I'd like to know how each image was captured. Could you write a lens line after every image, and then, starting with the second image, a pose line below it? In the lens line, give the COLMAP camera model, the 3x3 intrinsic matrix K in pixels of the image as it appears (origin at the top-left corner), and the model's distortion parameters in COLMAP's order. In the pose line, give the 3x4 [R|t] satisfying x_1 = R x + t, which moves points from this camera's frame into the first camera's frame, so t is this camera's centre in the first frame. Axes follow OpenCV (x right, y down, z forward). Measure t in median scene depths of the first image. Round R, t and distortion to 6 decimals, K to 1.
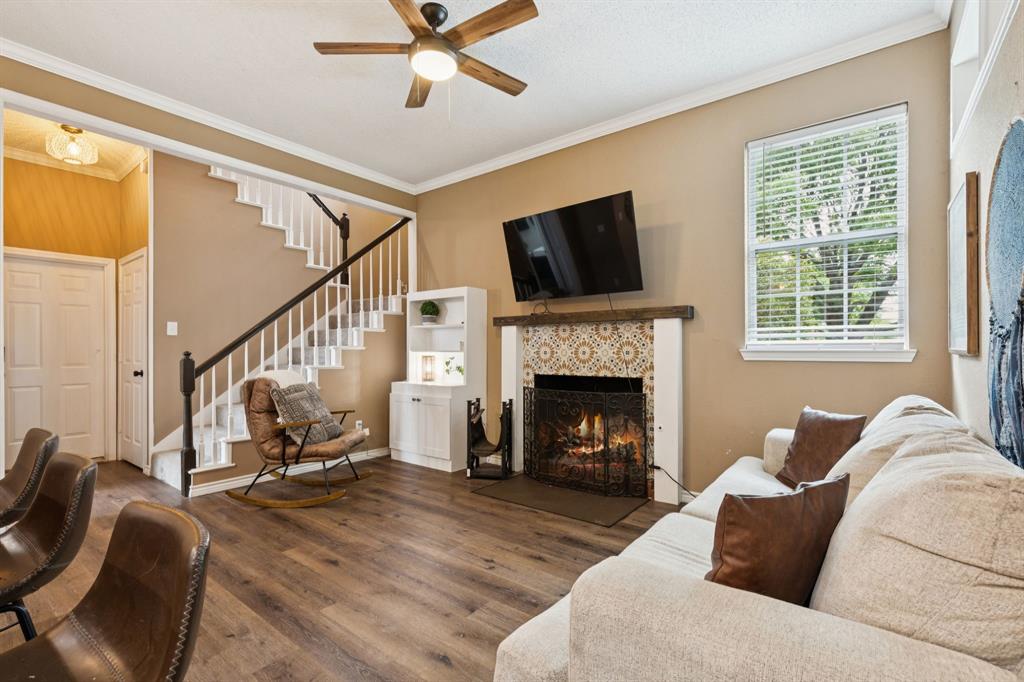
lens RADIAL K [[462.3, 0, 512.7], [0, 462.3, 343.1], [0, 0, 1]] dist [0.005308, -0.003122]
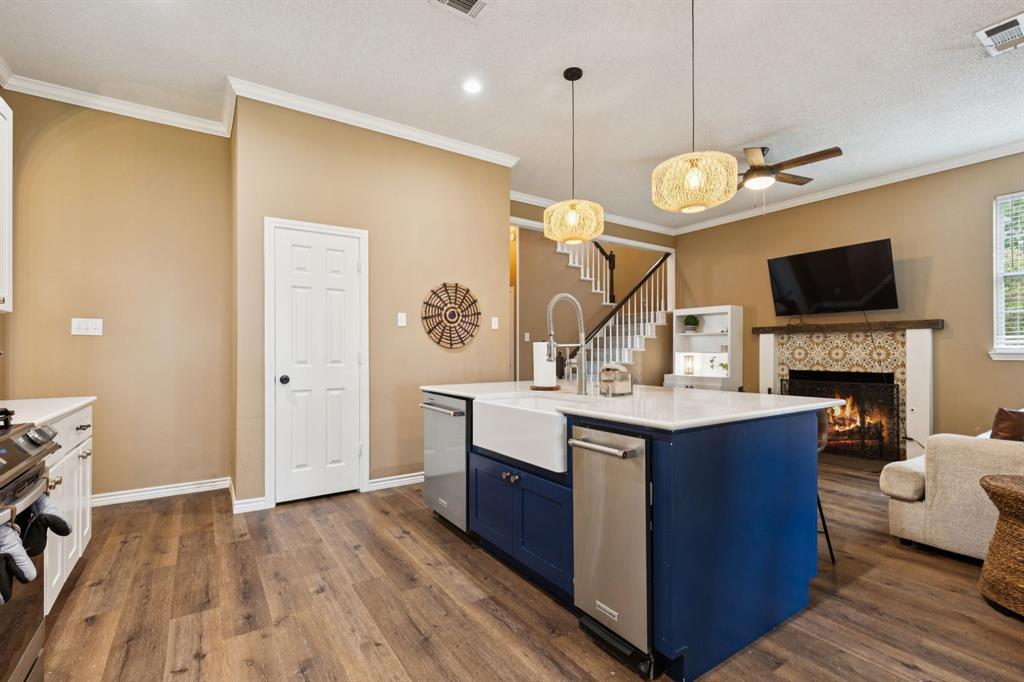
lens RADIAL K [[462.3, 0, 508.3], [0, 462.3, 344.1], [0, 0, 1]] dist [0.005308, -0.003122]
pose [[0.946786, -0.000432, -0.321864, -0.292525], [0.000251, 1.000000, -0.000604, -0.006649], [0.321865, 0.000491, 0.946786, -0.531593]]
